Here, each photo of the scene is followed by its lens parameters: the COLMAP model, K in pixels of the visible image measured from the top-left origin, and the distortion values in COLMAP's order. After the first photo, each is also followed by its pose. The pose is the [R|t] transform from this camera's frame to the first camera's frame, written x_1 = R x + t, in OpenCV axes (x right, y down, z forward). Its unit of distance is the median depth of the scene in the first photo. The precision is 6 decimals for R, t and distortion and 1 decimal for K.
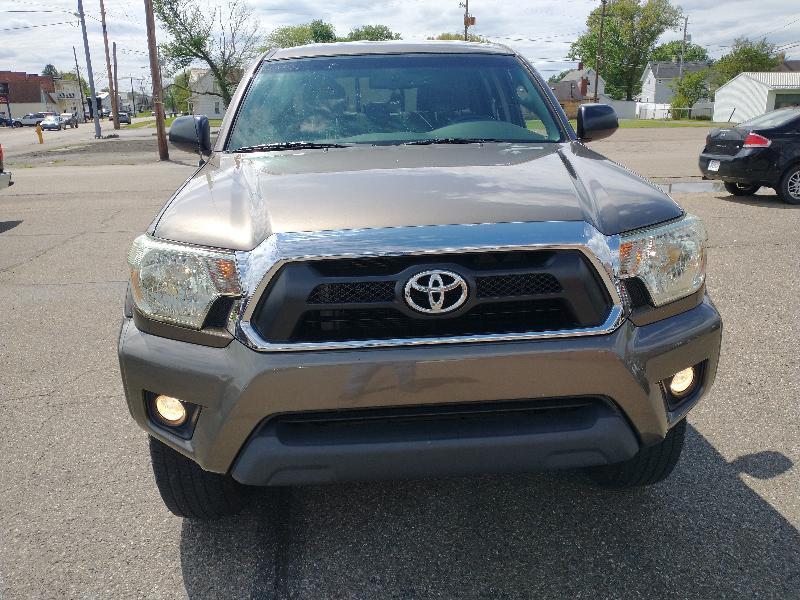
lens RADIAL K [[667.5, 0, 403.9], [0, 667.5, 297.2], [0, 0, 1]] dist [0.019360, -0.047455]
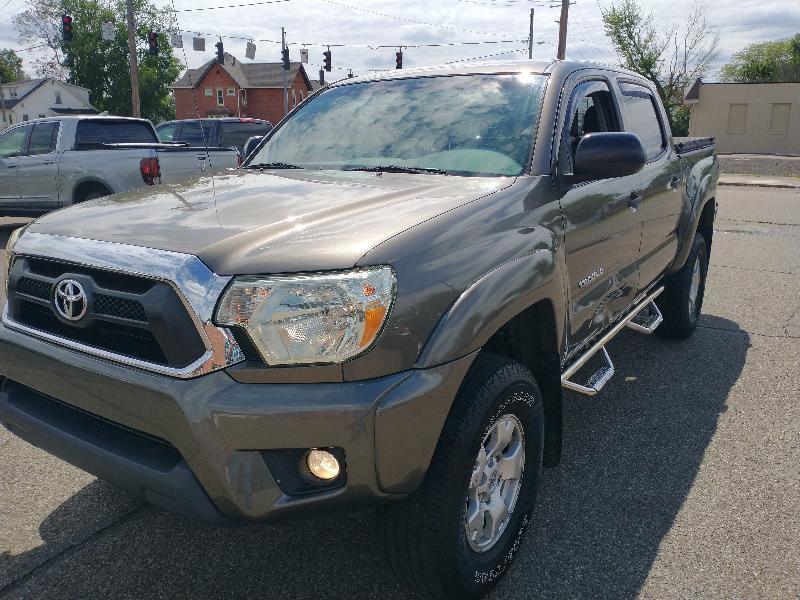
lens RADIAL K [[667.5, 0, 399.3], [0, 667.5, 302.9], [0, 0, 1]] dist [0.019360, -0.047455]
pose [[0.785908, 0.176313, -0.592674, 0.998433], [-0.188671, 0.981155, 0.041696, -0.134202], [0.588856, 0.079052, 0.804362, 0.397646]]
